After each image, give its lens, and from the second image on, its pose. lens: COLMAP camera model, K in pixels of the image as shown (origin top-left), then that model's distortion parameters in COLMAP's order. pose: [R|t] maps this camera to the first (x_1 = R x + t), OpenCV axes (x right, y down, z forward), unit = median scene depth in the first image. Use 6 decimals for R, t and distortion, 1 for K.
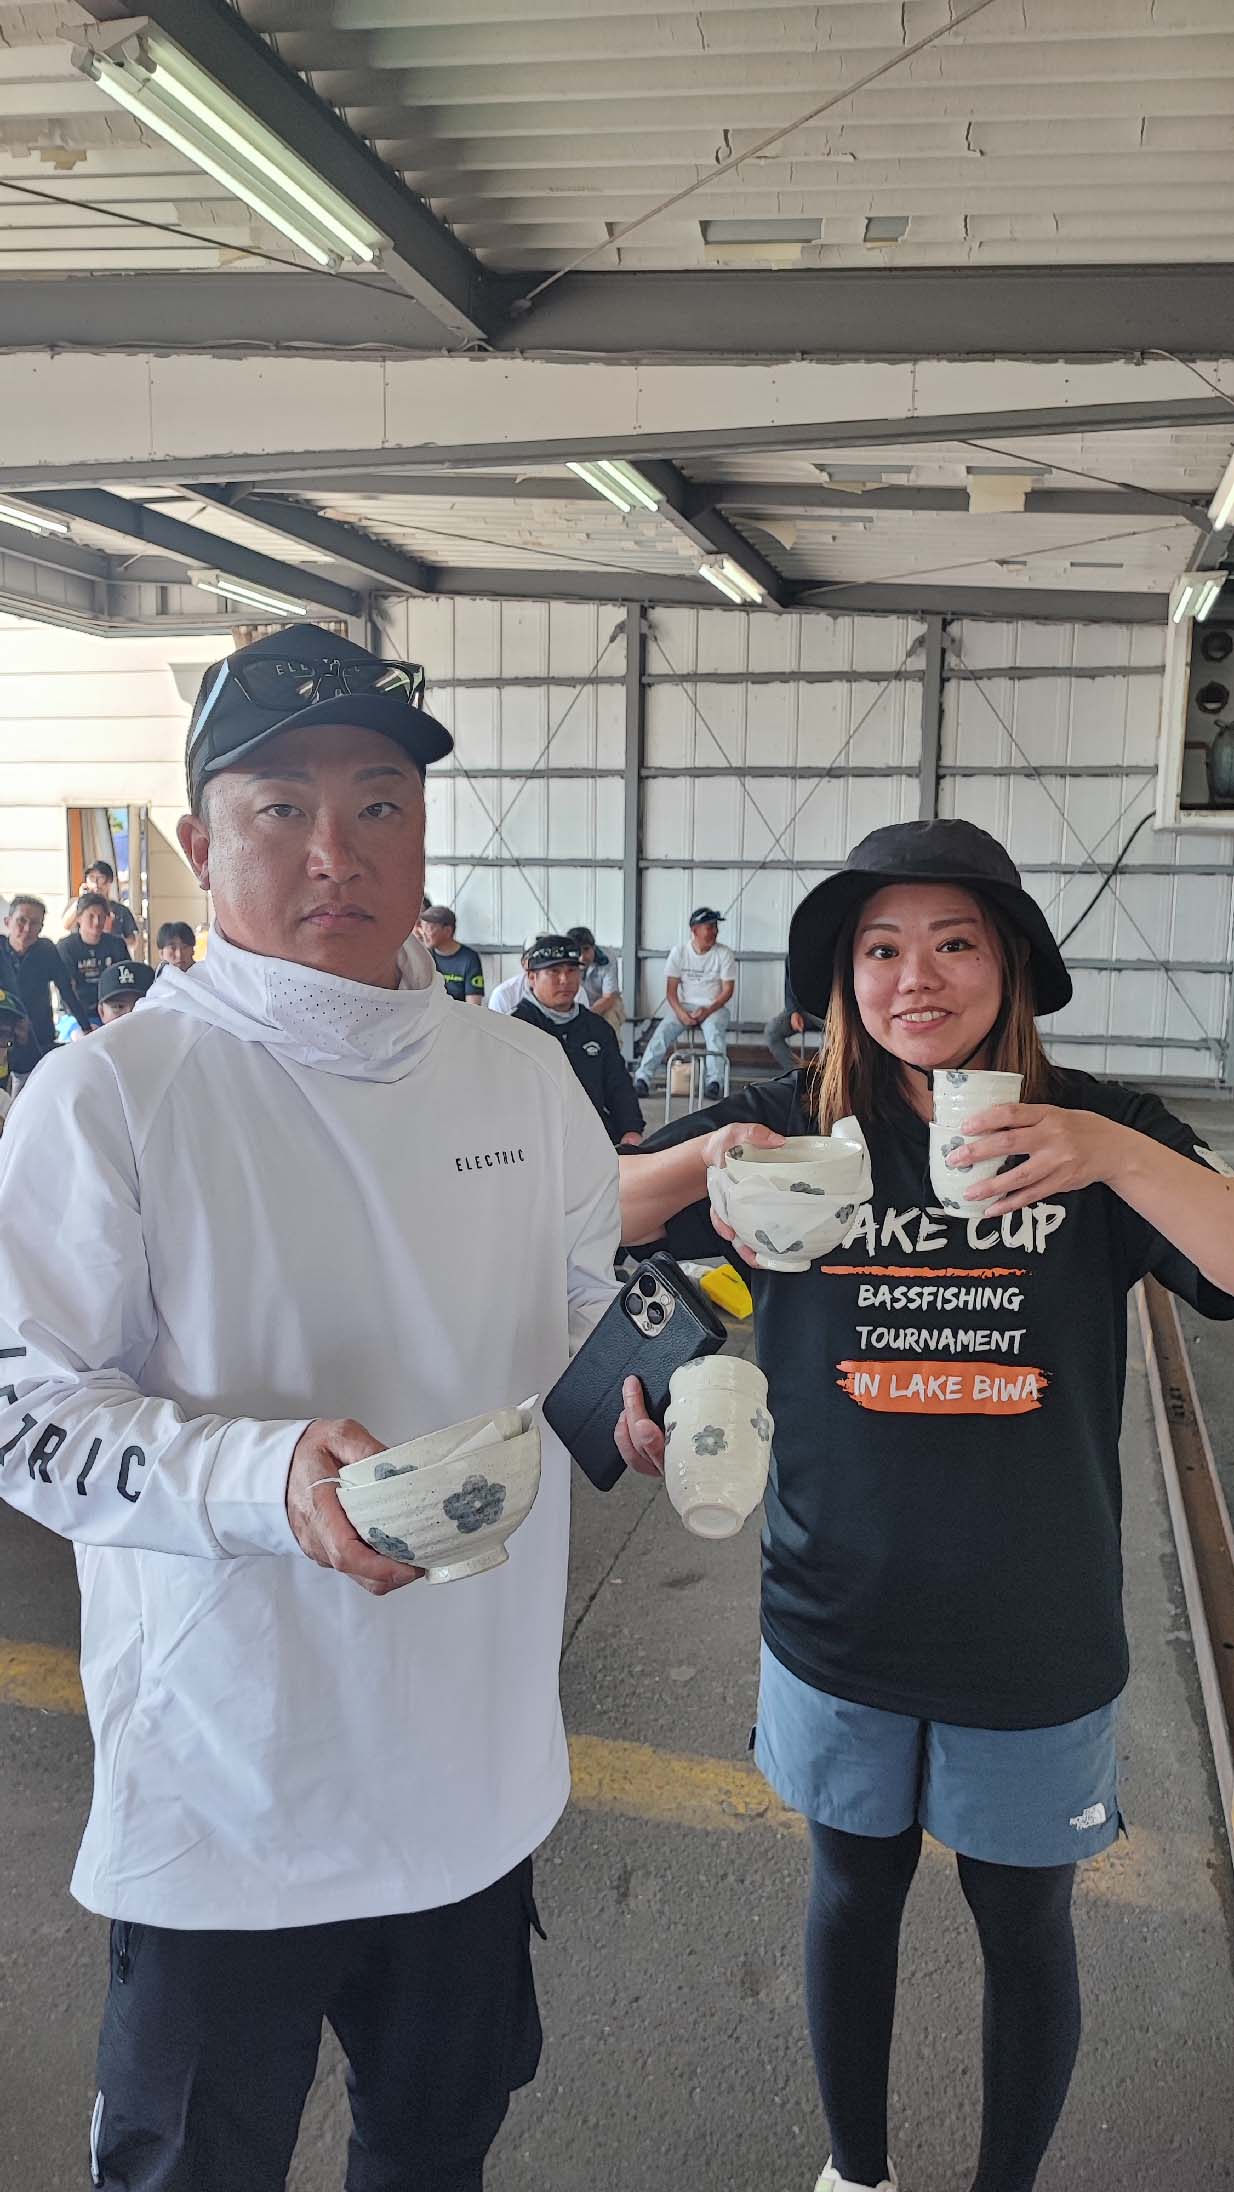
lens RADIAL K [[1610.7, 0, 618.6], [0, 1610.7, 1107.4], [0, 0, 1]] dist [0.016496, -0.001775]
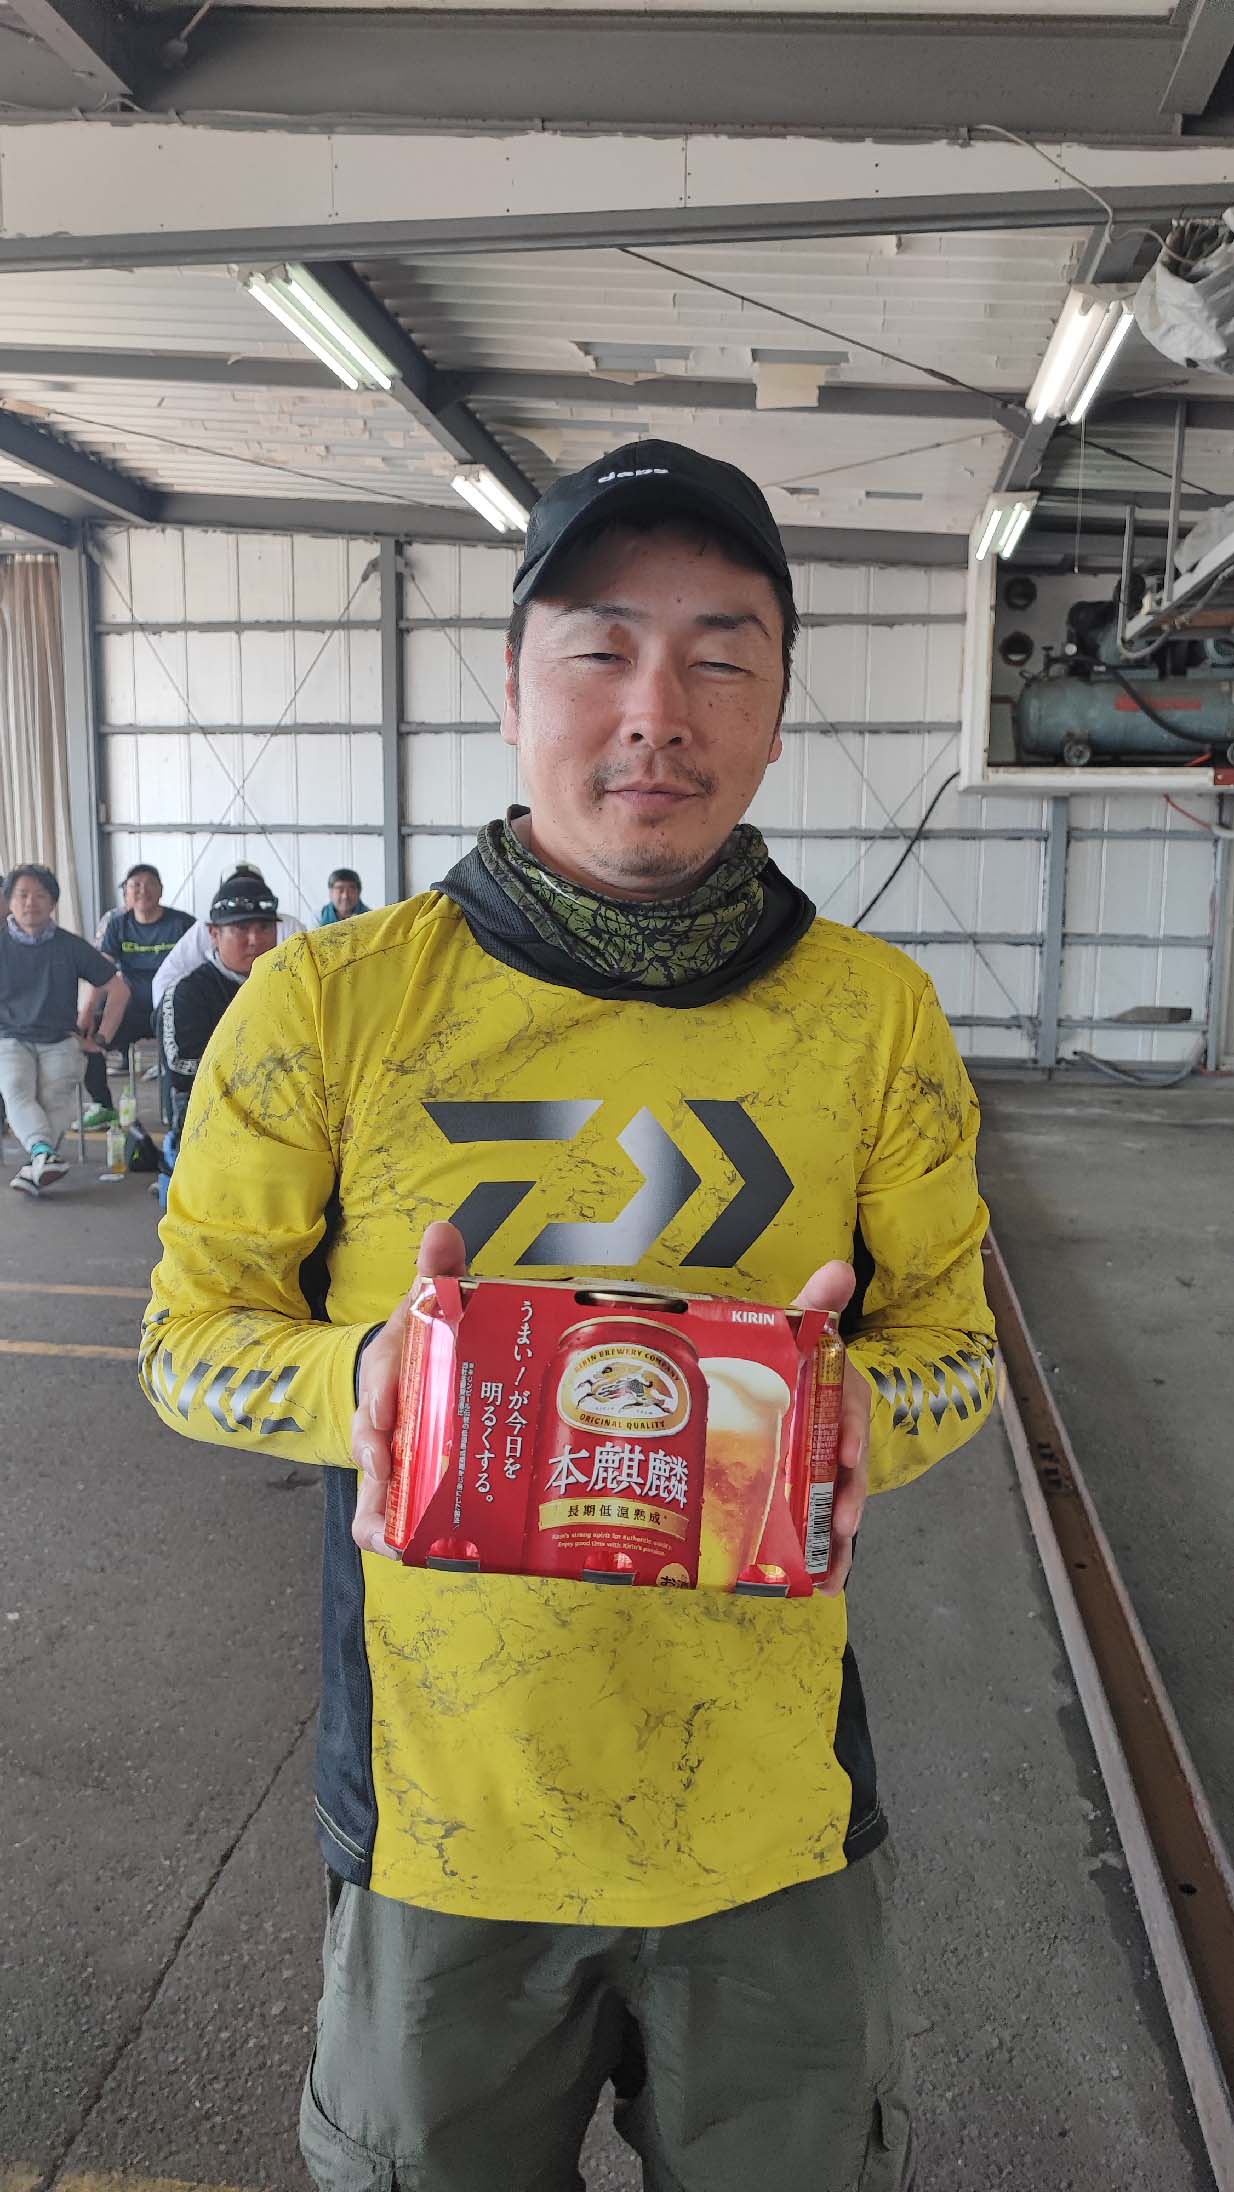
lens RADIAL K [[1603.7, 0, 617.9], [0, 1603.7, 1103.2], [0, 0, 1]] dist [0.019771, 0.000046]
pose [[0.992256, -0.021476, 0.122341, 0.021417], [0.021568, 0.999767, 0.000575, 0.002047], [-0.122325, 0.002068, 0.992488, 0.109794]]
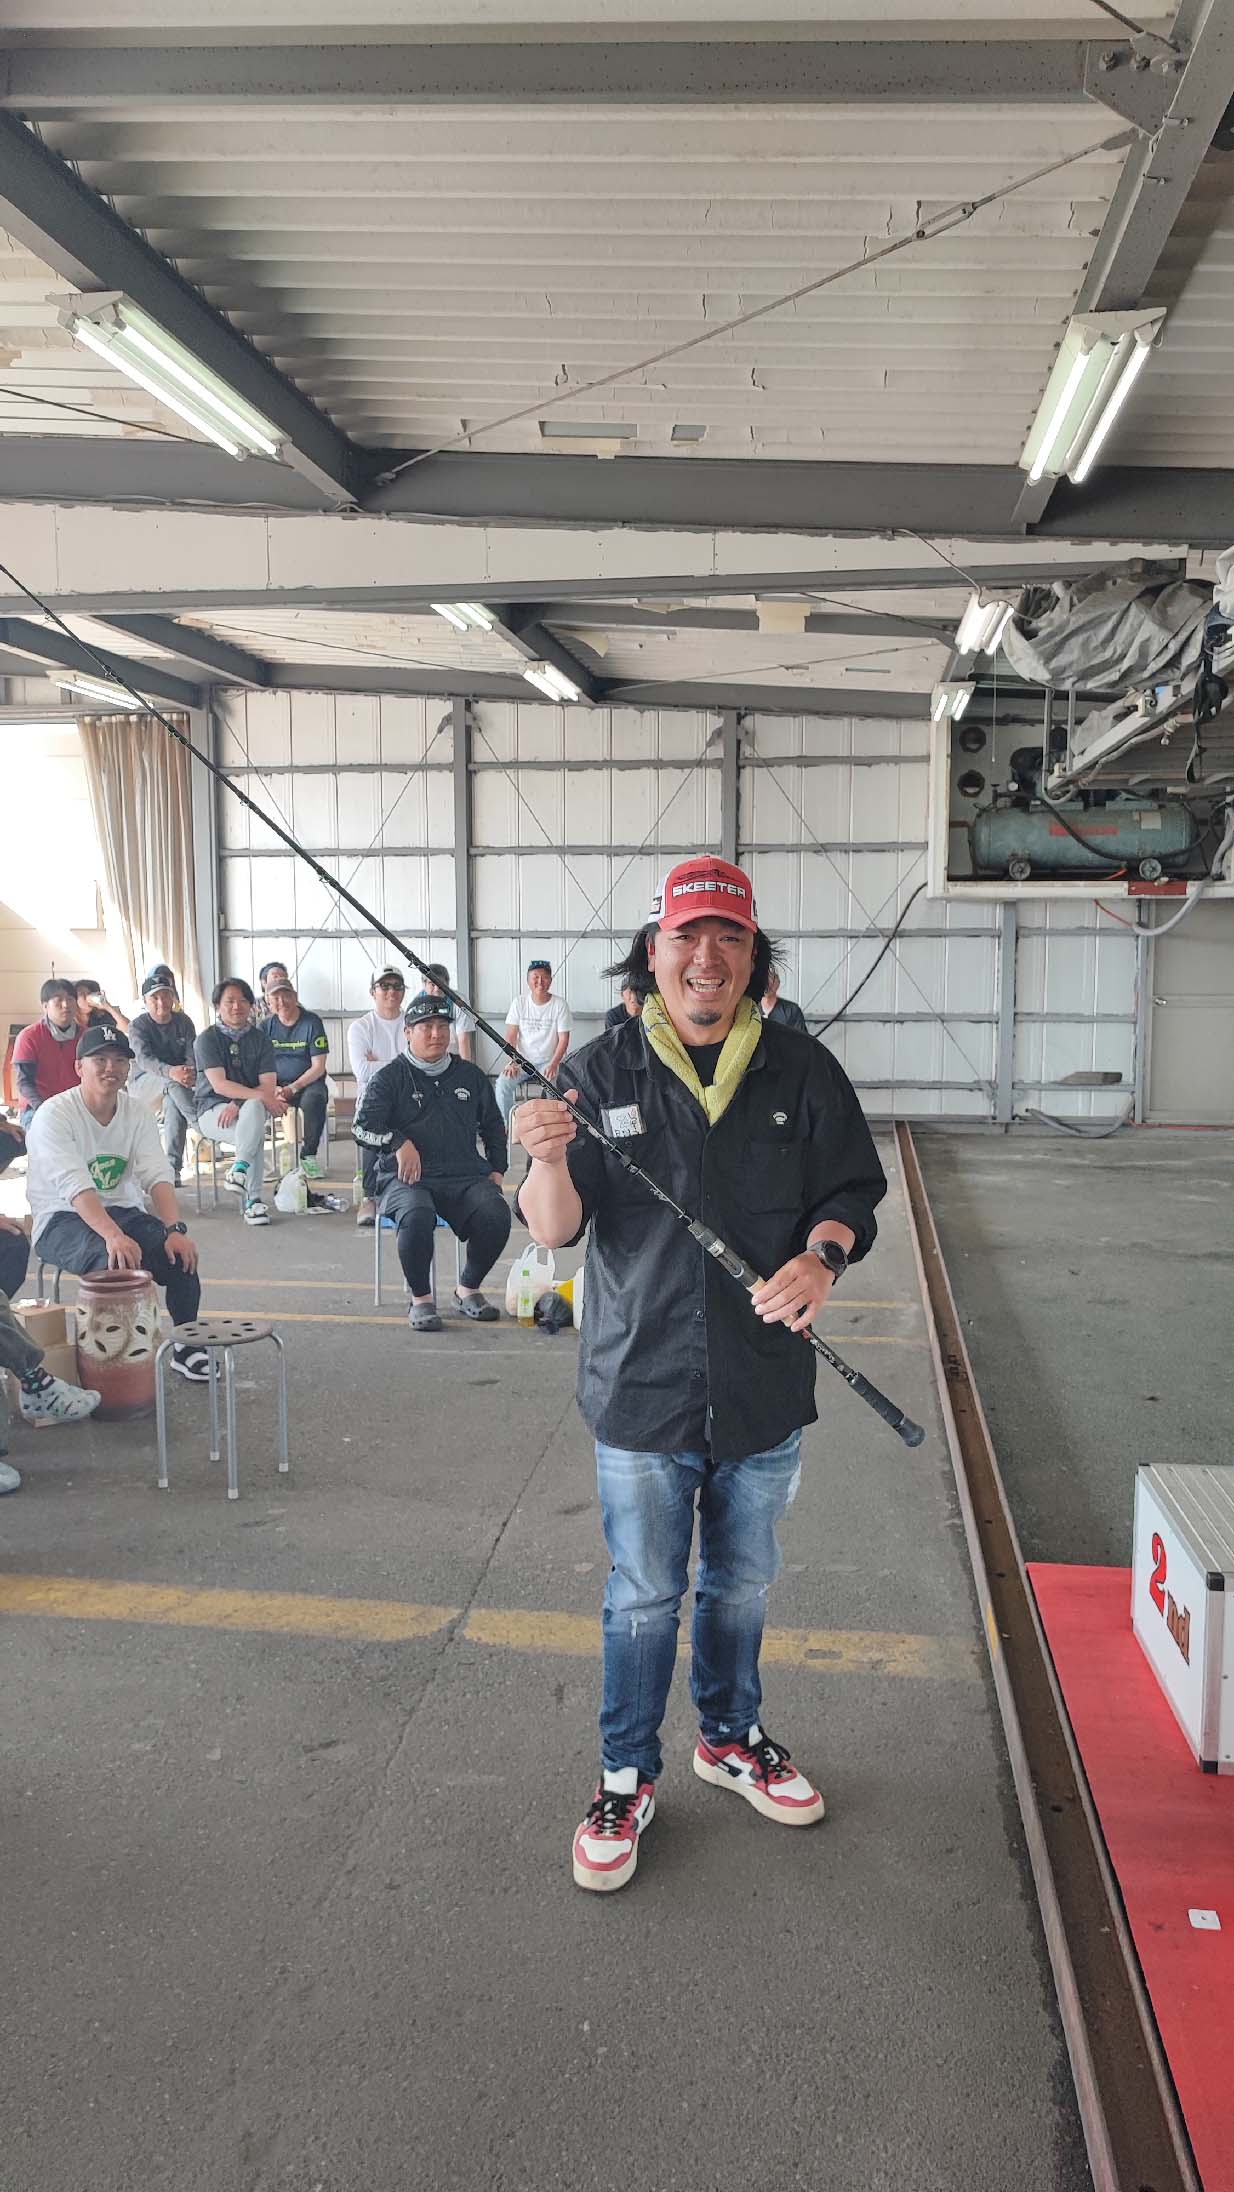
lens RADIAL K [[1601.0, 0, 617.0], [0, 1601.0, 1096.0], [0, 0, 1]] dist [0.023289, 0.005898]
pose [[0.992572, -0.026821, 0.118665, -0.021891], [0.032097, 0.998569, -0.042770, 0.008130], [-0.117348, 0.046261, 0.992013, -0.086128]]
